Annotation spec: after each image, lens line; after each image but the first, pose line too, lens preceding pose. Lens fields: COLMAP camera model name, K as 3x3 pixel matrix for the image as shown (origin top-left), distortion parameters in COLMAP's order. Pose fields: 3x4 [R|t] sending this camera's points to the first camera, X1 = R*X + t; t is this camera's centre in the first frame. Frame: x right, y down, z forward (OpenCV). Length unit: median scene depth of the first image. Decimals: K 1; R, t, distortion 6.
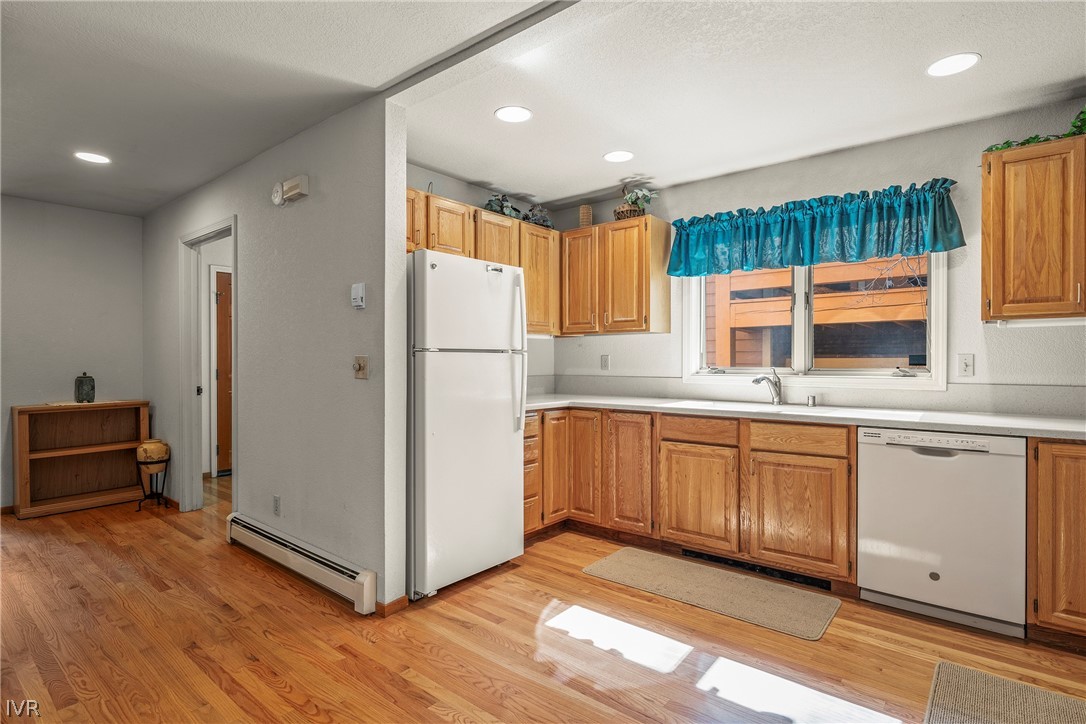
lens RADIAL K [[549.7, 0, 541.1], [0, 549.7, 364.4], [0, 0, 1]] dist [-0.000886, 0.000577]
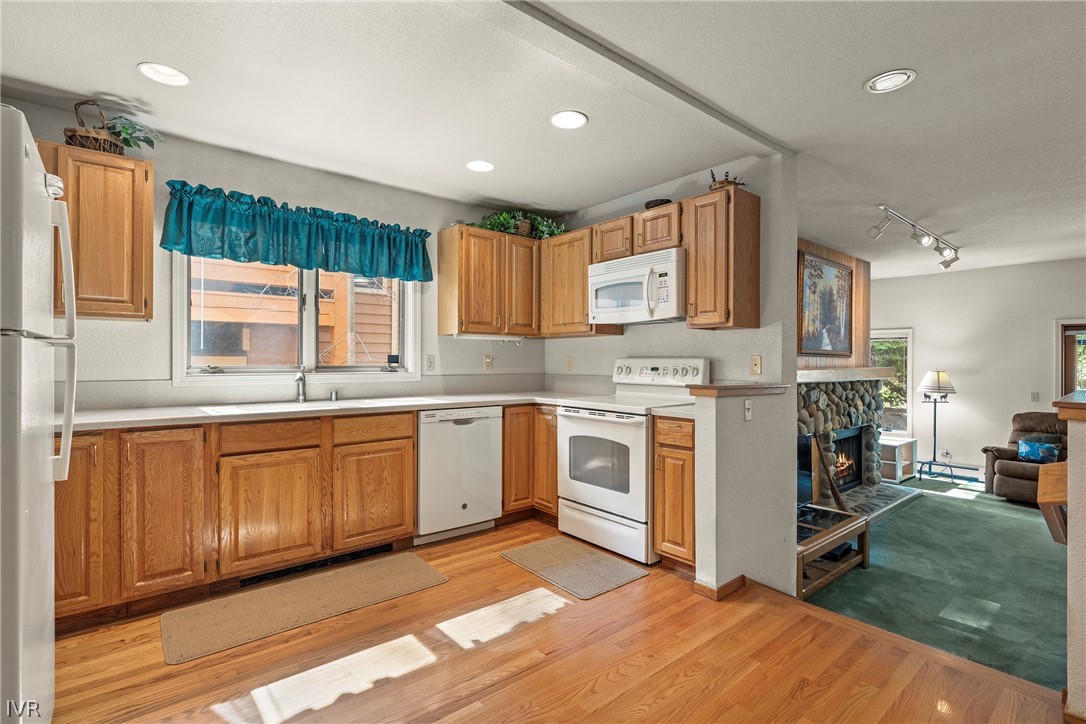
lens RADIAL K [[516.3, 0, 543.0], [0, 516.3, 362.0], [0, 0, 1]] dist [-0.000909, 0.000492]
pose [[0.184373, -0.001971, 0.982854, -0.452011], [0.002336, 0.999996, 0.001567, -0.001581], [-0.982854, 0.002007, 0.184377, 0.404971]]
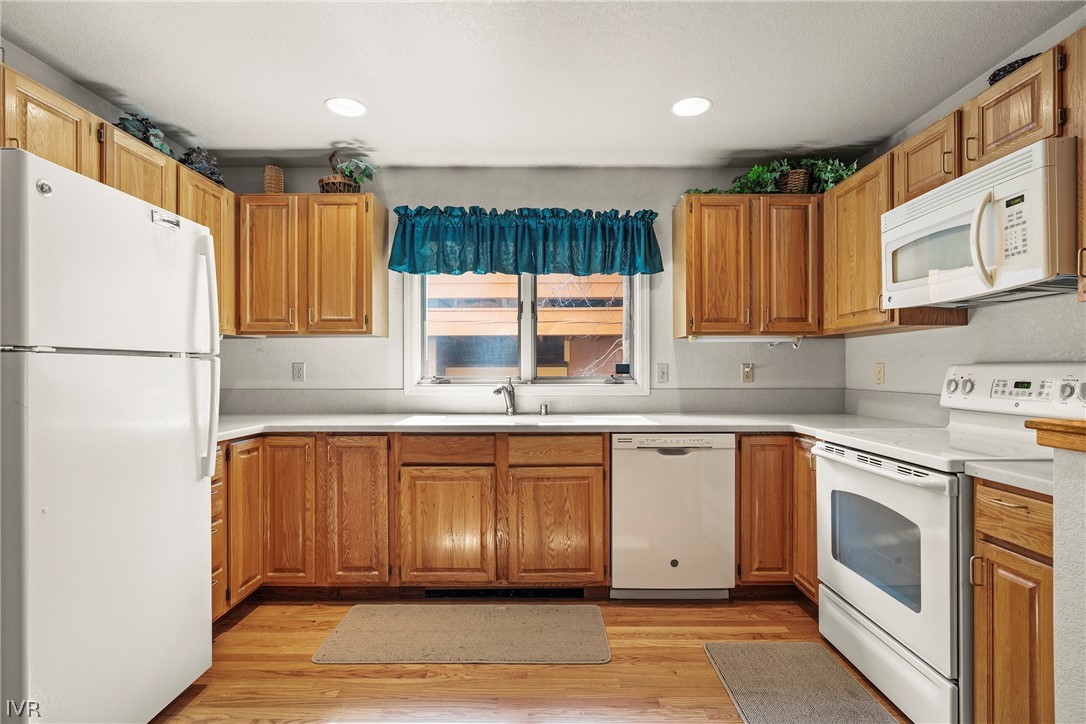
lens RADIAL K [[523.8, 0, 544.8], [0, 523.8, 371.0], [0, 0, 1]] dist [-0.005398, 0.000682]
pose [[0.770872, -0.002764, 0.636983, -0.119549], [0.005432, 0.999983, -0.002234, -0.001731], [-0.636966, 0.005182, 0.770874, 0.262960]]
